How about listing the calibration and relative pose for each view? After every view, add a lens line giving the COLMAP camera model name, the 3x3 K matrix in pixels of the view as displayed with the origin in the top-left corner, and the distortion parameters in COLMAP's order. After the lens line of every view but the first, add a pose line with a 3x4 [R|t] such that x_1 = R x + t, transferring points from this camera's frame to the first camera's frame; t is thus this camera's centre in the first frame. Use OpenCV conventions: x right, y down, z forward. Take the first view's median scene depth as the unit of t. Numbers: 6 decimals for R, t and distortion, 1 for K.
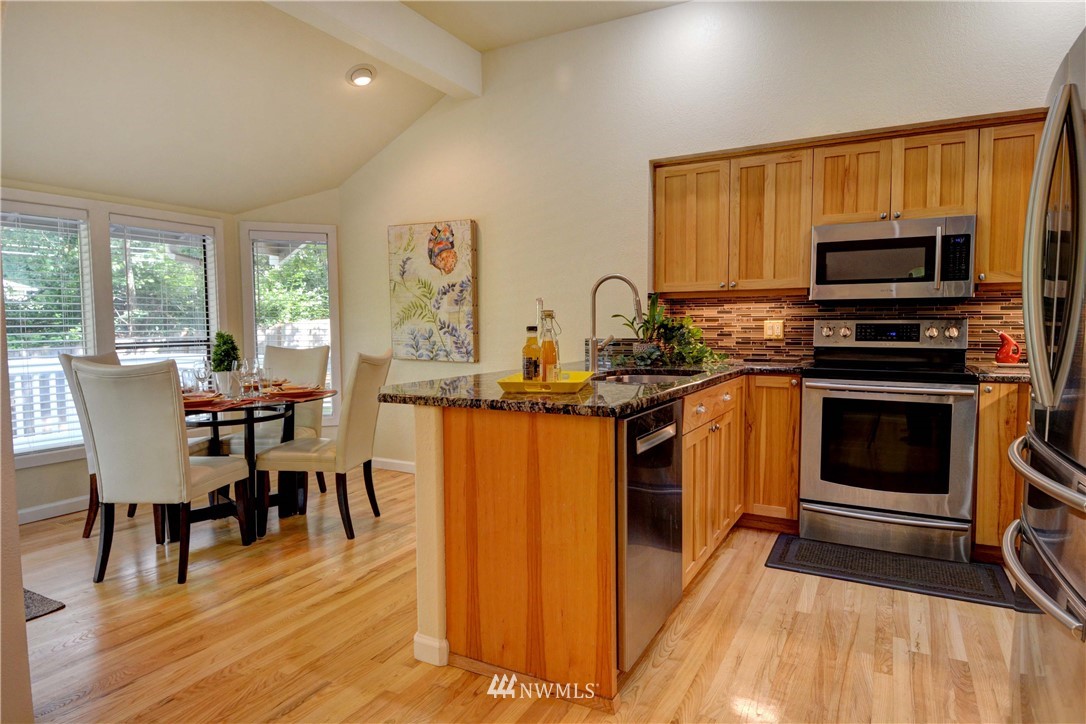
lens RADIAL K [[618.0, 0, 540.8], [0, 618.0, 359.5], [0, 0, 1]] dist [0.042111, -0.004853]
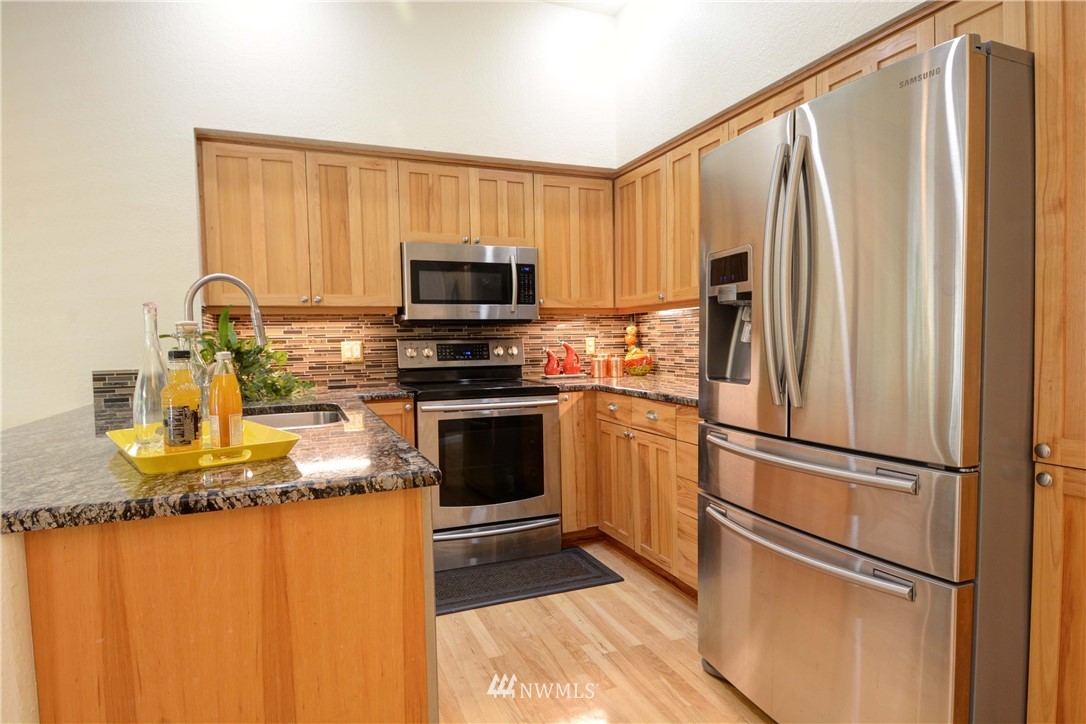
lens RADIAL K [[618.0, 0, 541.7], [0, 618.0, 366.7], [0, 0, 1]] dist [0.042111, -0.004853]
pose [[0.656429, -0.041510, 0.753245, -0.146630], [0.060713, 0.998153, 0.002097, -0.013140], [-0.751940, 0.044356, 0.657737, 0.230578]]
